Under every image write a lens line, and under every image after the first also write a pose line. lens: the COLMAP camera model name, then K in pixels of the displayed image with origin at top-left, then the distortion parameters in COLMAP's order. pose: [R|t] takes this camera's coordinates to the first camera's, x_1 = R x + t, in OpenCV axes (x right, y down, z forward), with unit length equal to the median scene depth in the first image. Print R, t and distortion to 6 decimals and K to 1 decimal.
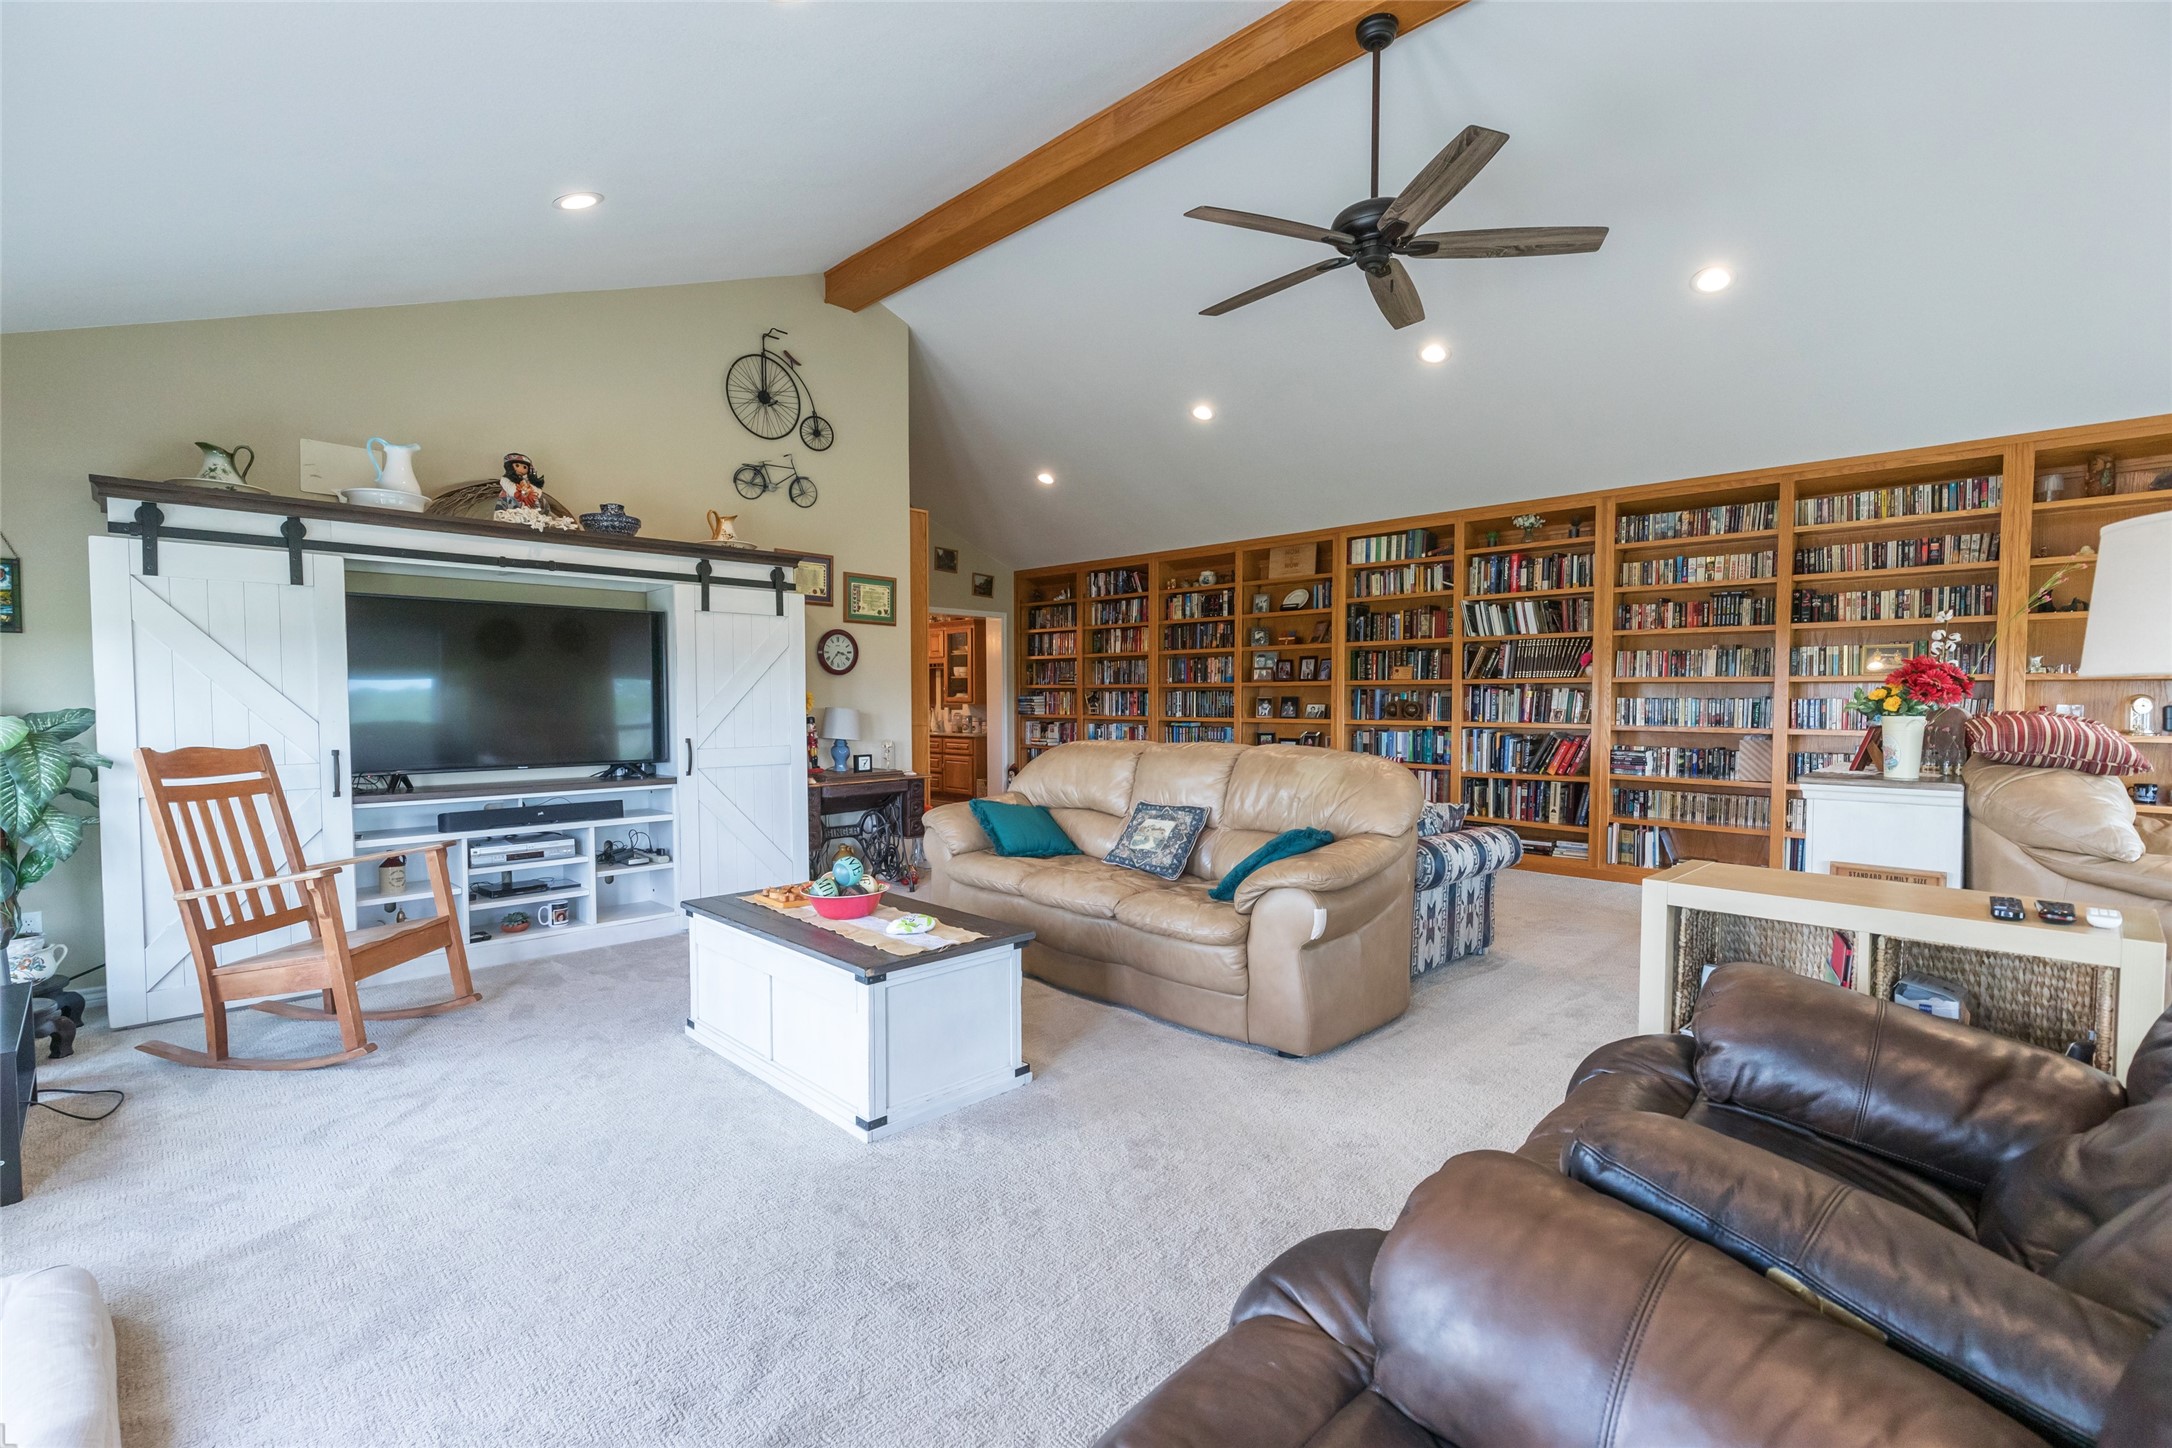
lens RADIAL K [[974.2, 0, 1080.9], [0, 974.2, 732.8], [0, 0, 1]] dist [0.008180, -0.001576]
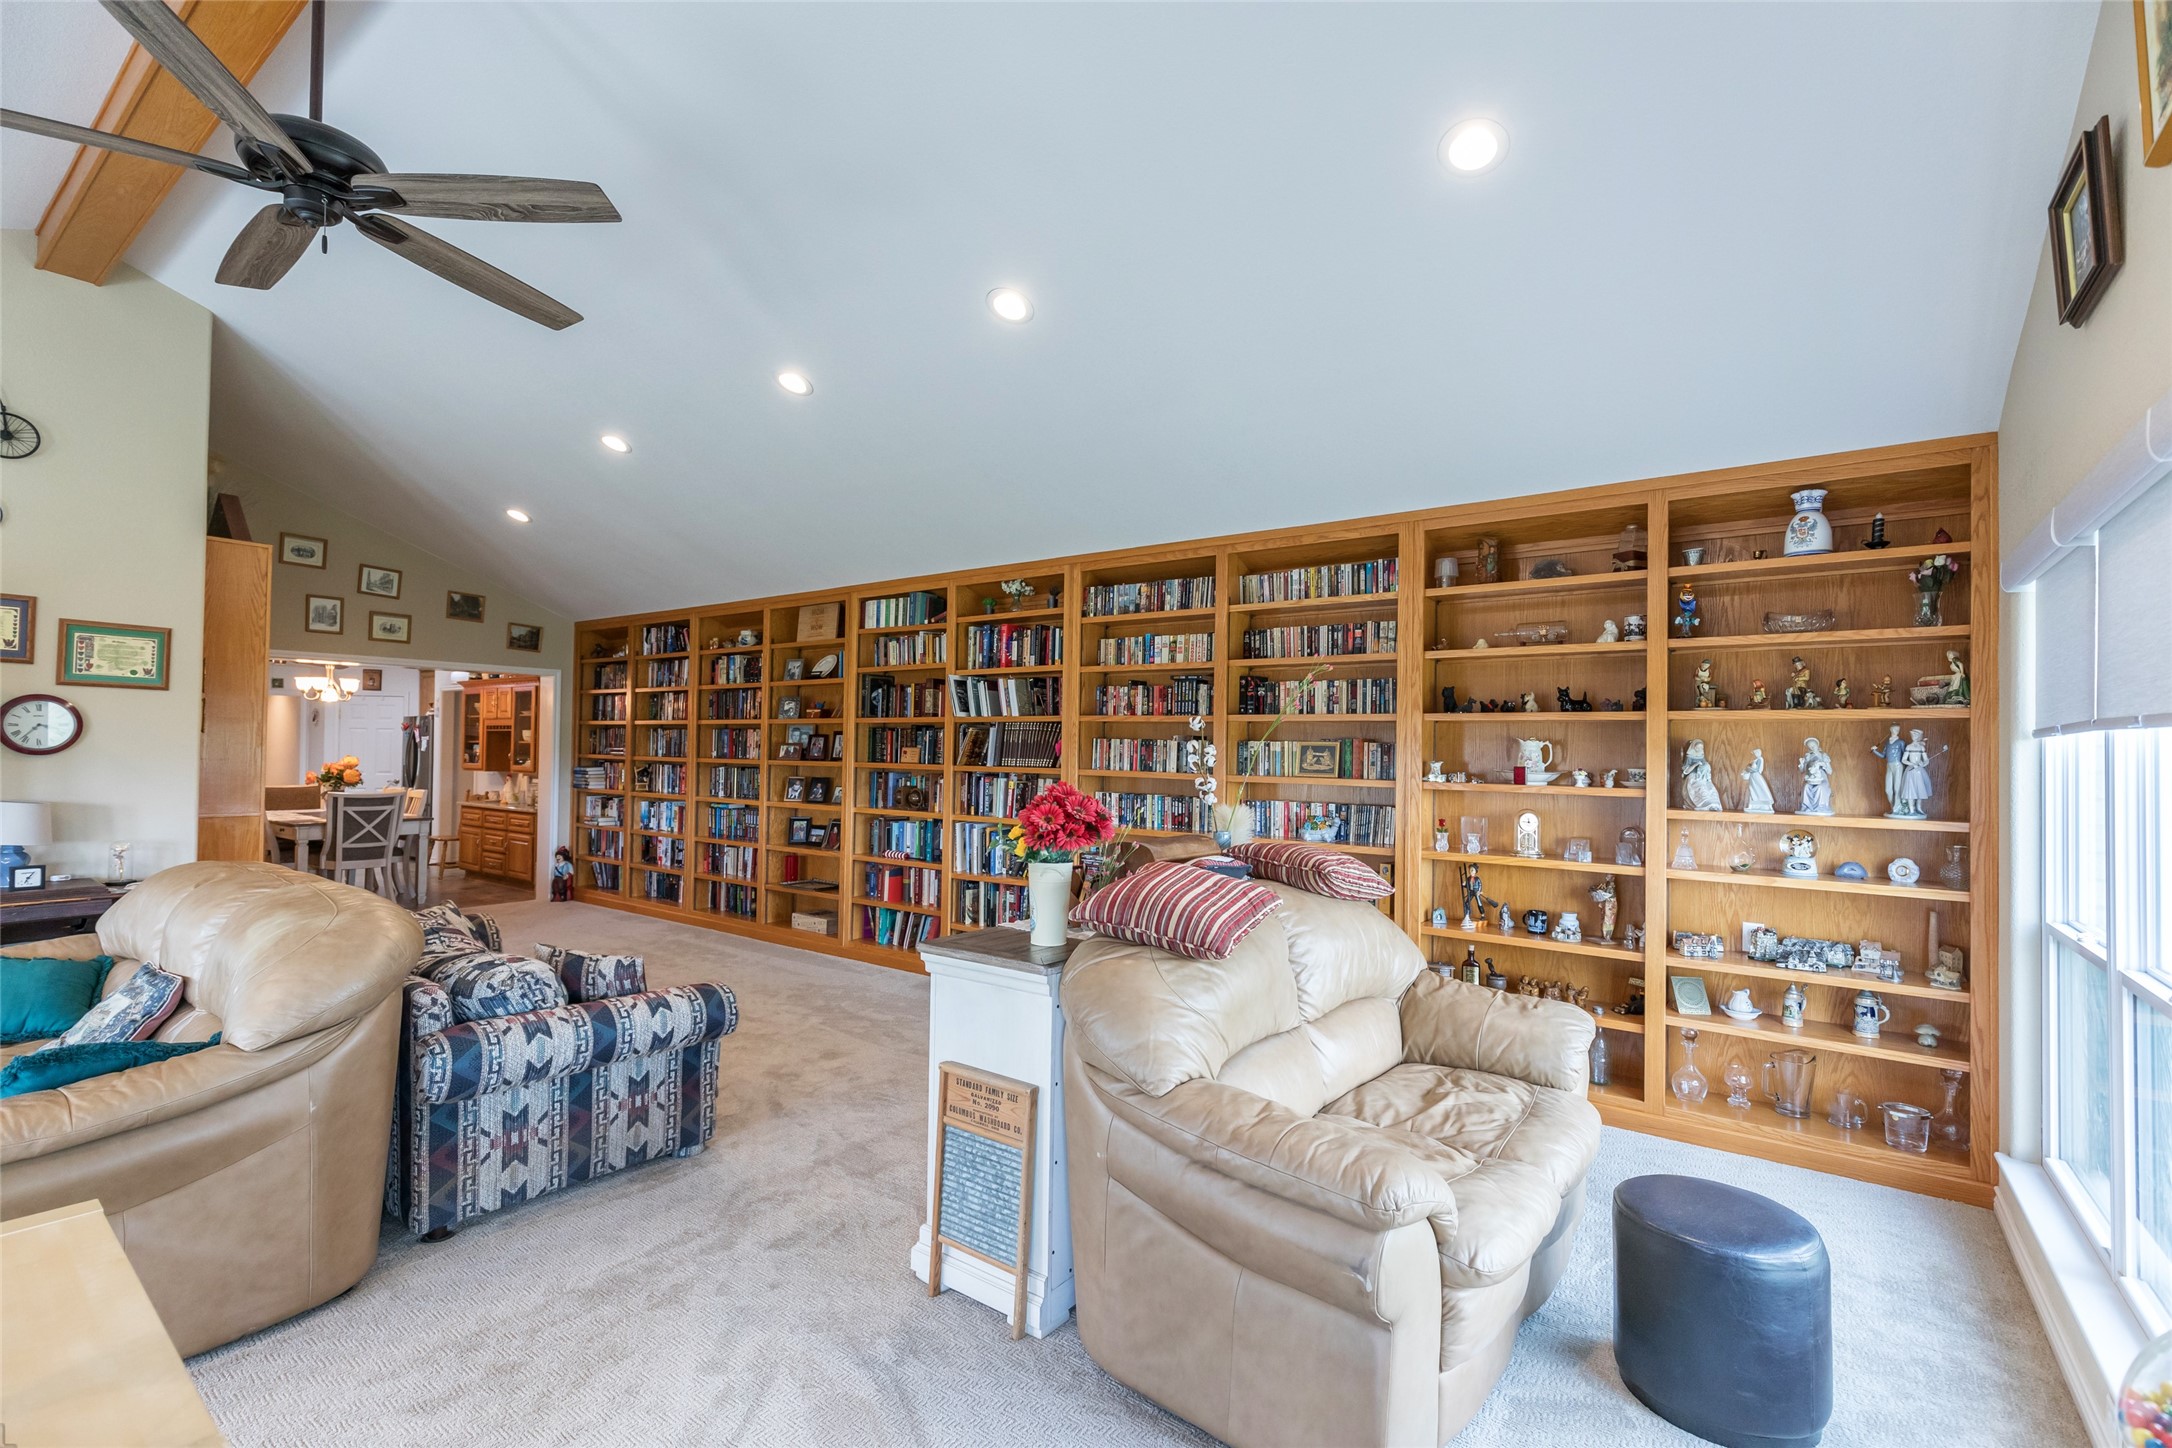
lens RADIAL K [[974.2, 0, 1090.8], [0, 974.2, 731.7], [0, 0, 1]] dist [0.008180, -0.001576]
pose [[0.990495, 0.017190, 0.136473, 0.414259], [-0.009871, 0.998485, -0.054126, -0.041361], [-0.137197, 0.052265, 0.989164, 0.133652]]
